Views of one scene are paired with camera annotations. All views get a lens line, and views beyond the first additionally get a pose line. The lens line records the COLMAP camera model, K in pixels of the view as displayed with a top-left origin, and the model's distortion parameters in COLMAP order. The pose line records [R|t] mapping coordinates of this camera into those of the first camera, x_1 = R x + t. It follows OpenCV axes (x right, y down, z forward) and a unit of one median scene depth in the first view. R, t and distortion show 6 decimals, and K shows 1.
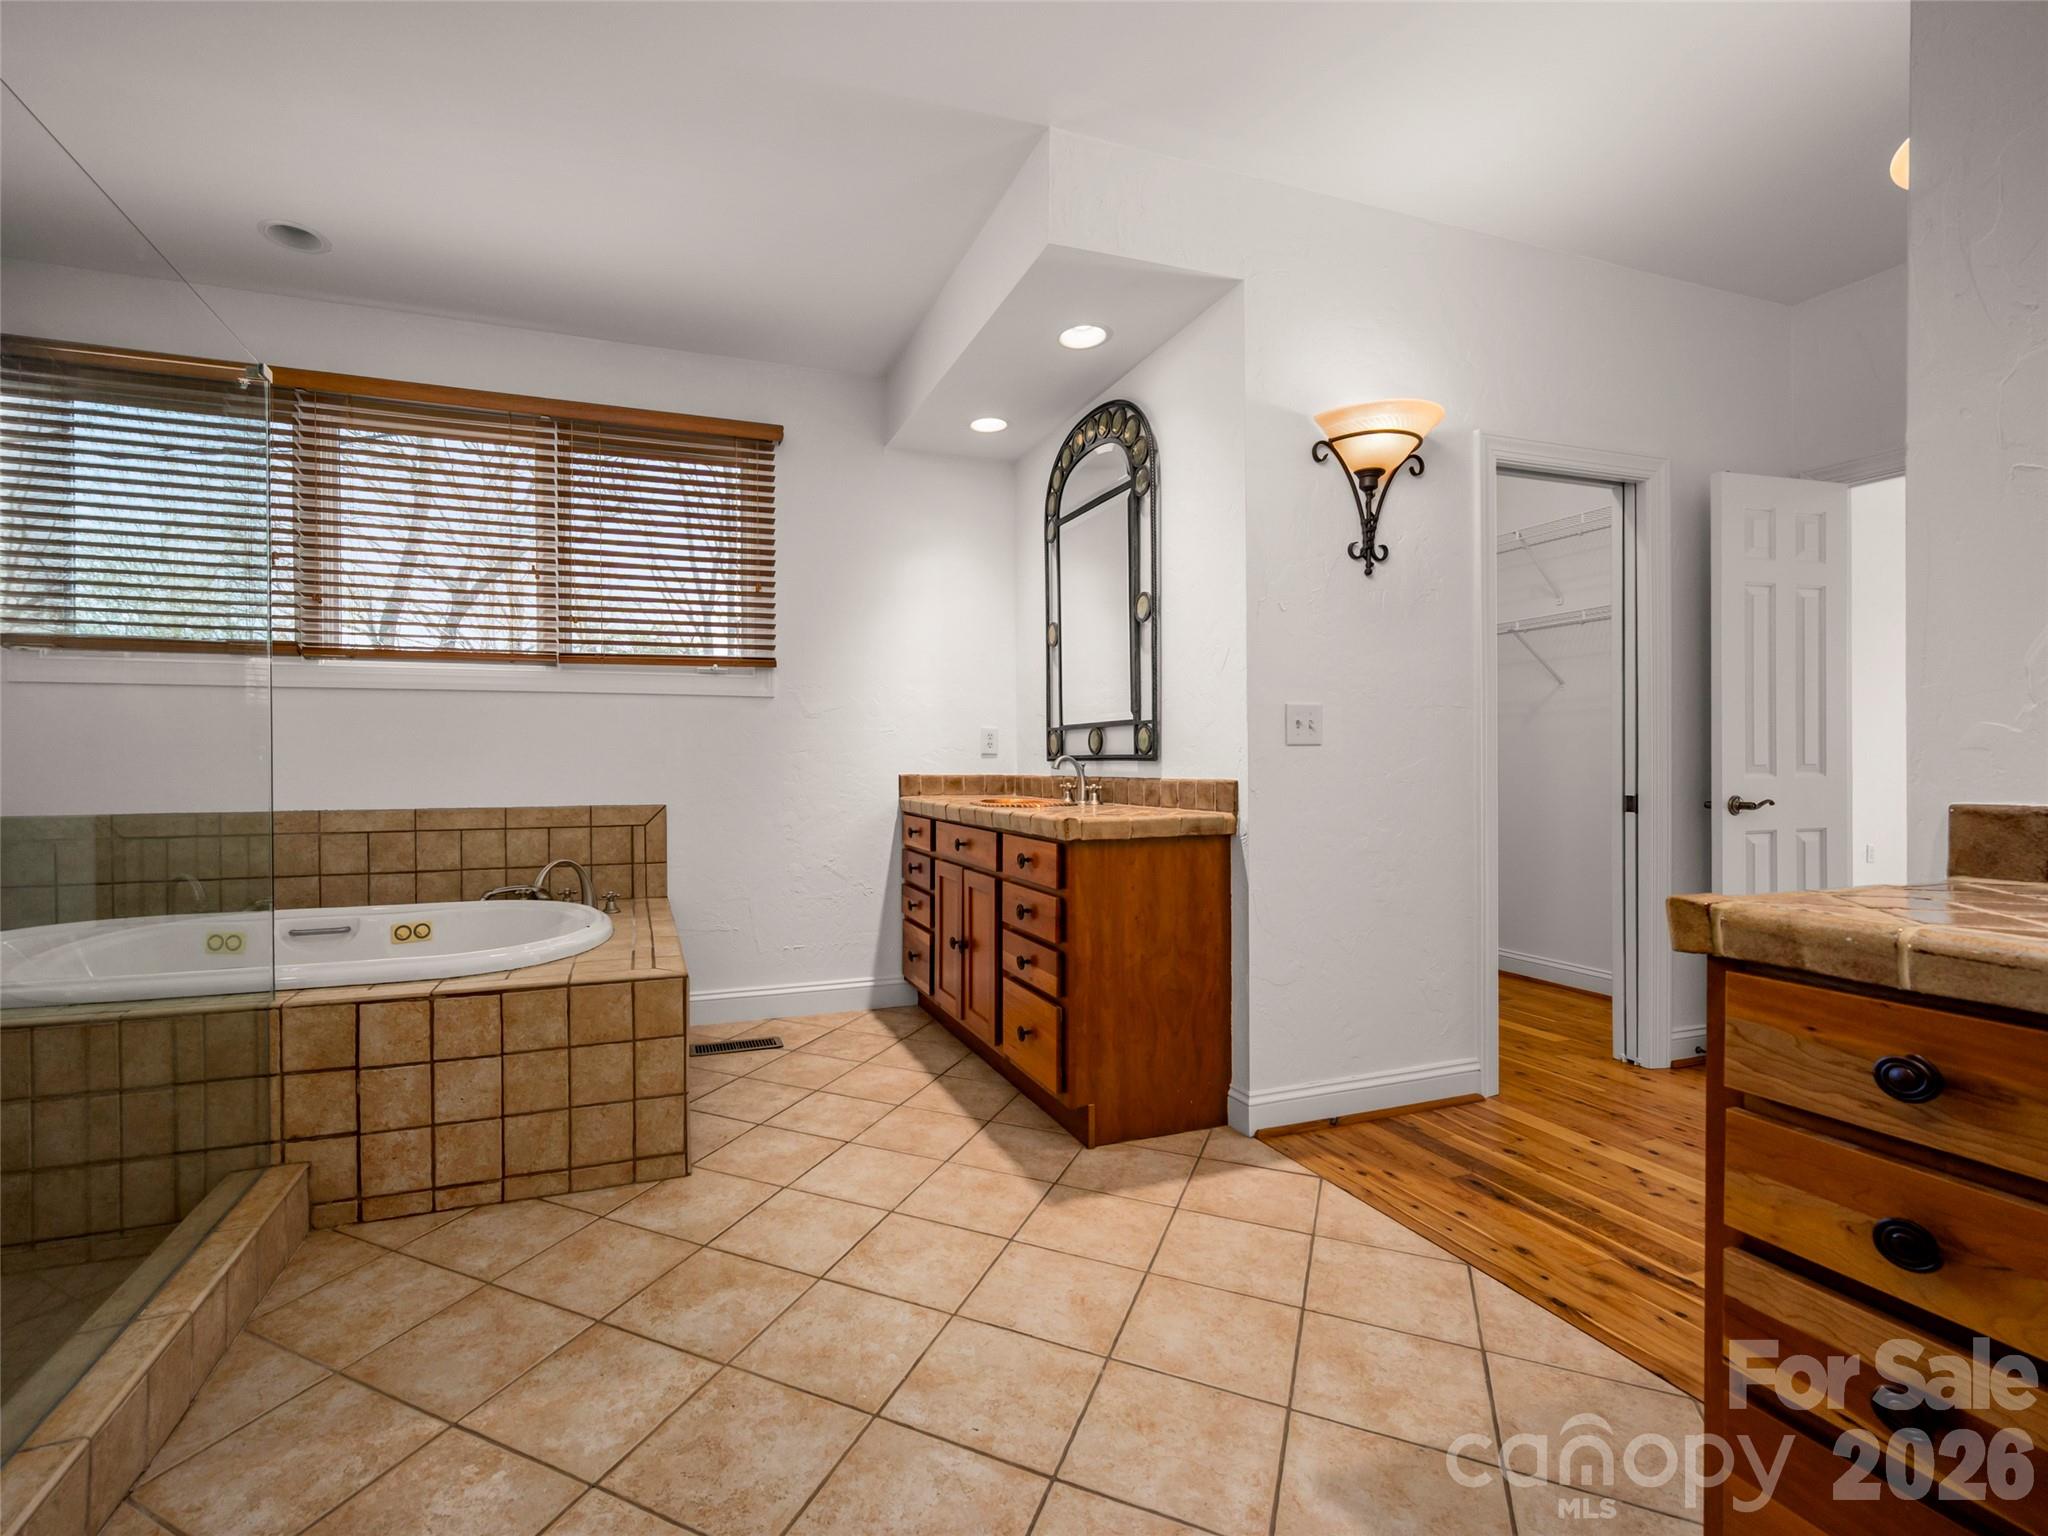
lens RADIAL K [[915.8, 0, 935.8], [0, 915.8, 767.3], [0, 0, 1]] dist [-0.000229, -0.000135]
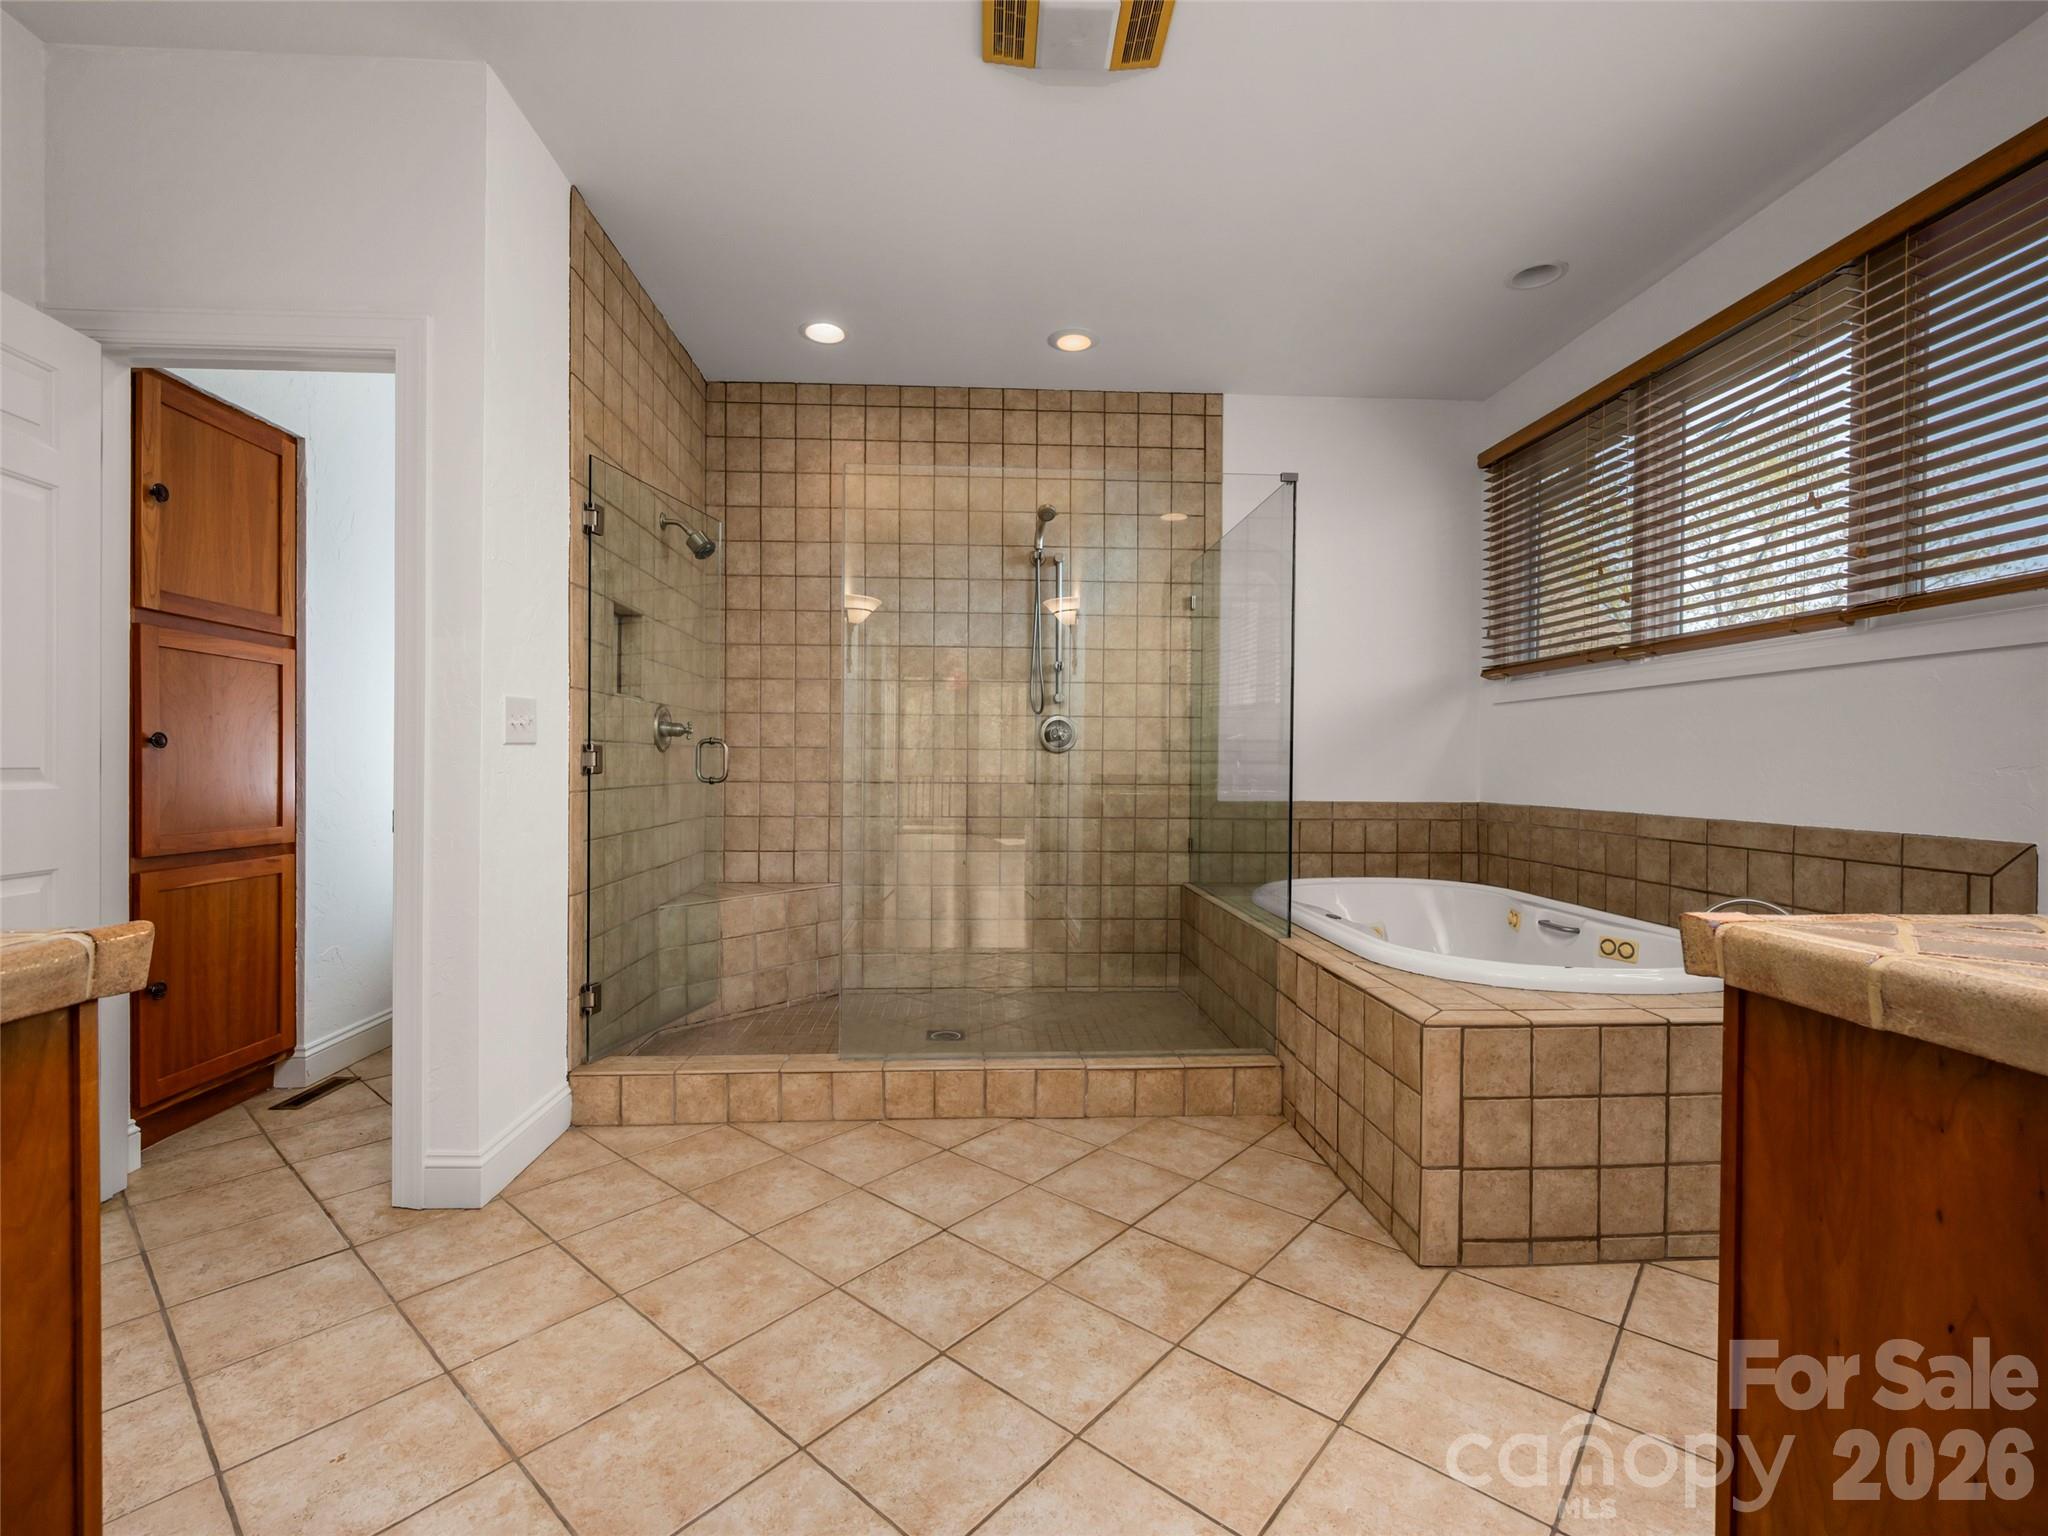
lens RADIAL K [[909.6, 0, 1024.5], [0, 909.6, 776.4], [0, 0, 1]] dist [-0.000441, -0.000354]
pose [[-0.260467, 0.016908, -0.965335, 0.645651], [-0.009787, 0.999749, 0.020152, -0.008176], [0.965433, 0.014697, -0.260236, 0.924082]]
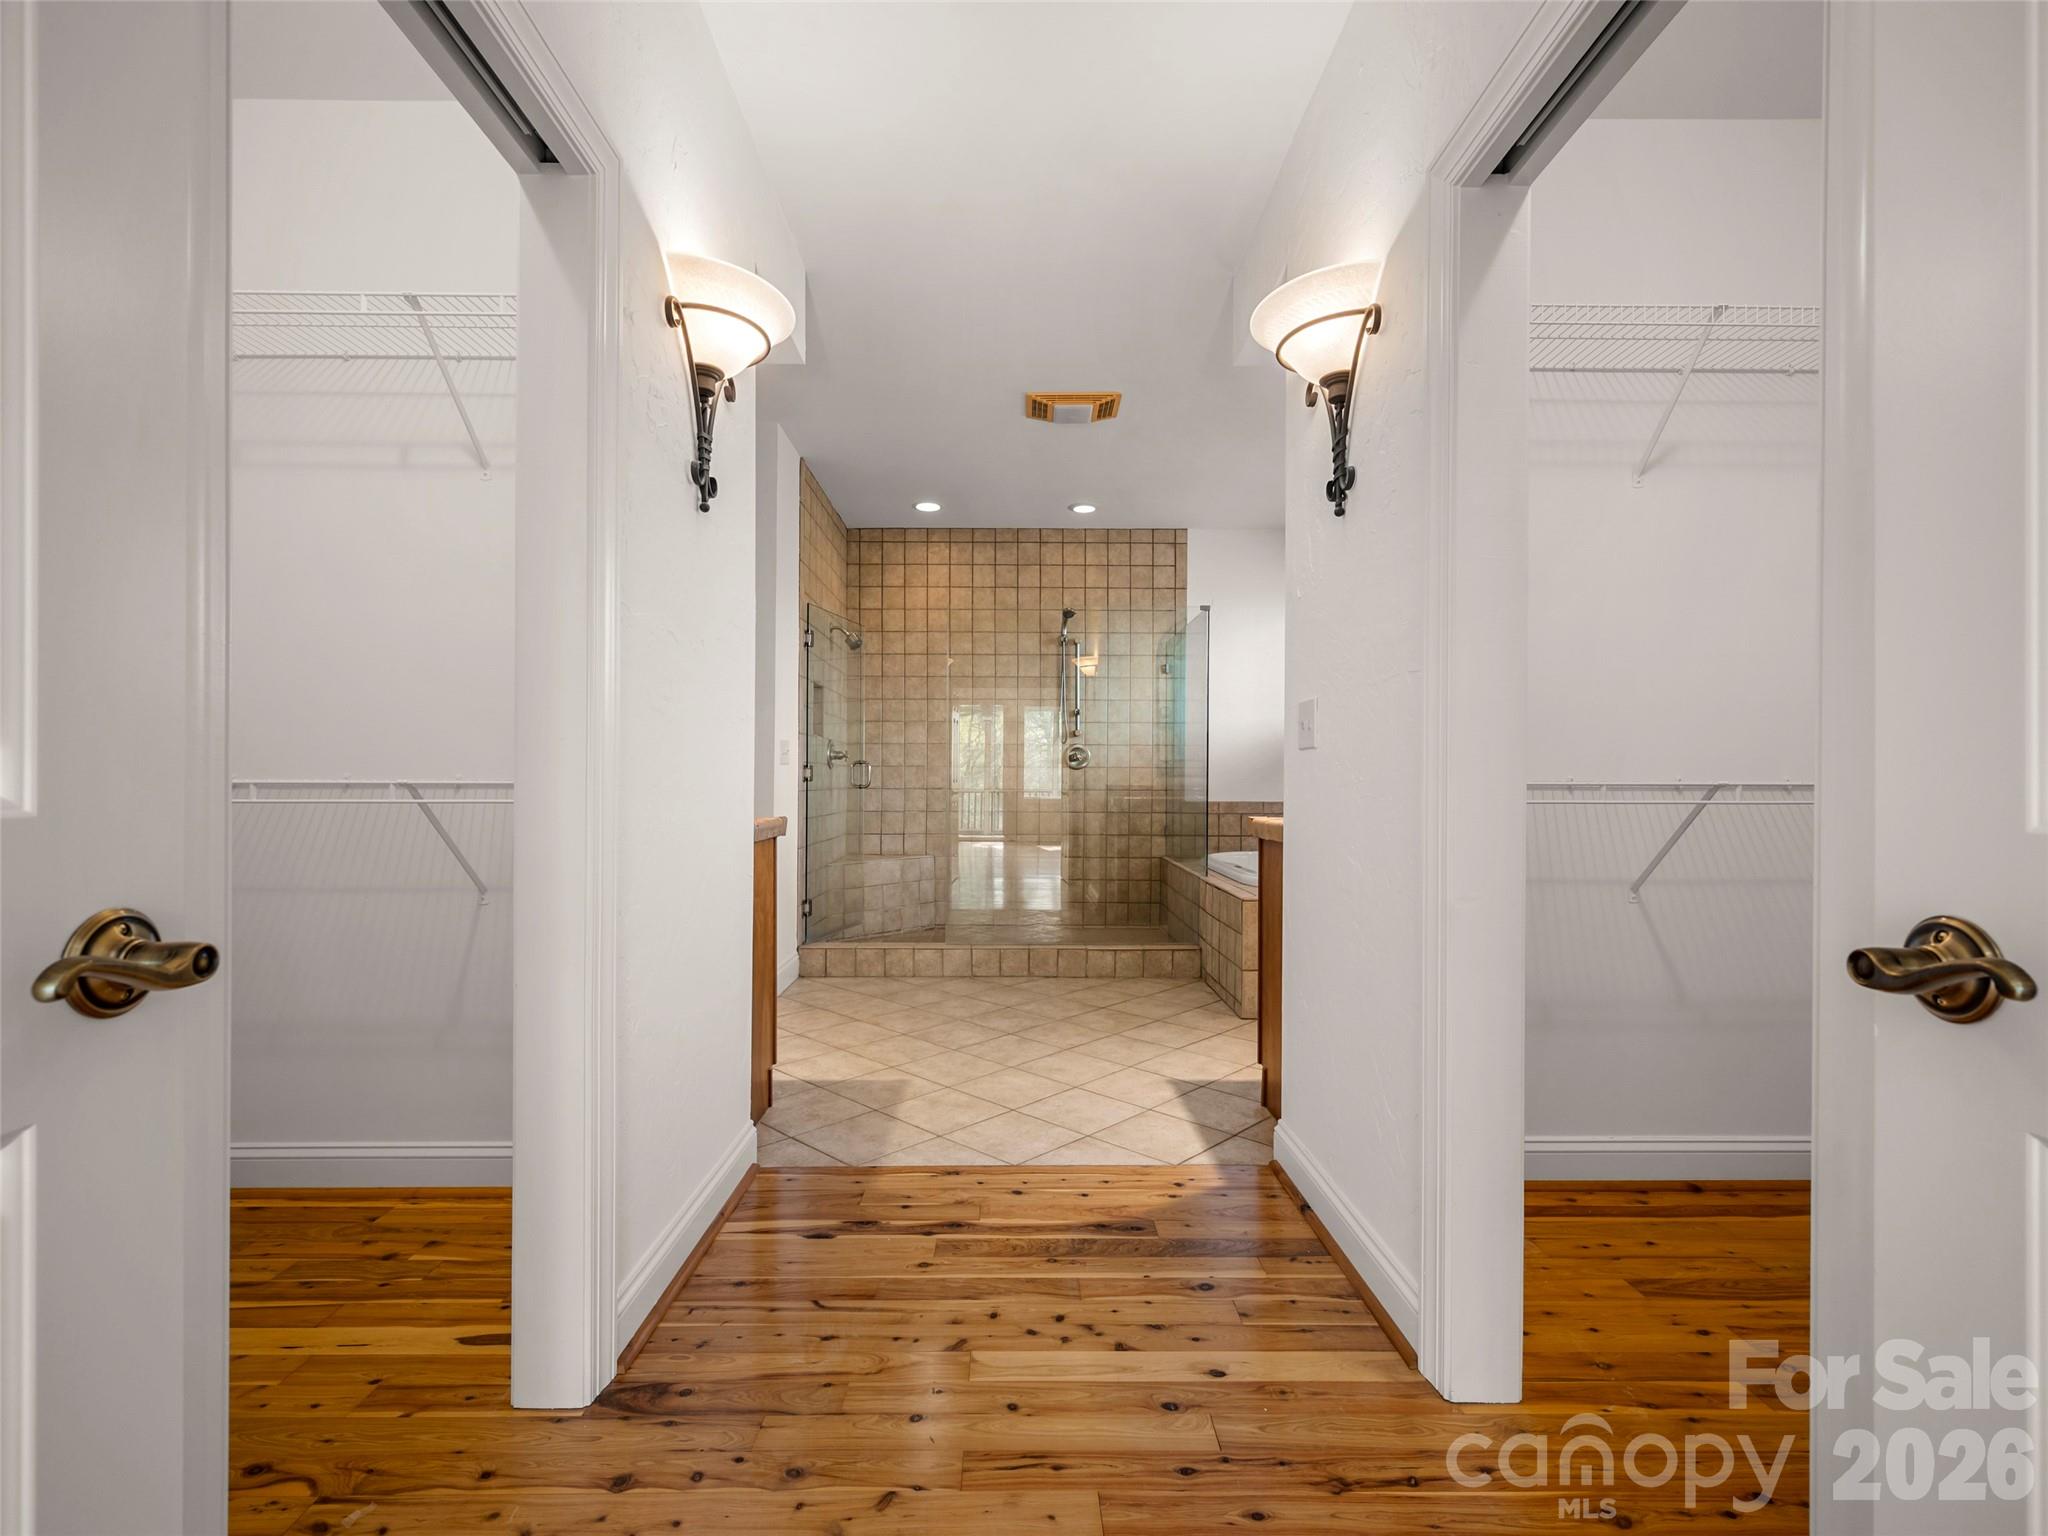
lens RADIAL K [[909.6, 0, 1024.5], [0, 909.6, 776.4], [0, 0, 1]] dist [-0.000441, -0.000354]
pose [[-0.307581, -0.002510, -0.951518, 1.539409], [-0.007071, 0.999975, -0.000352, 0.004698], [0.951496, 0.006620, -0.307591, 1.210342]]
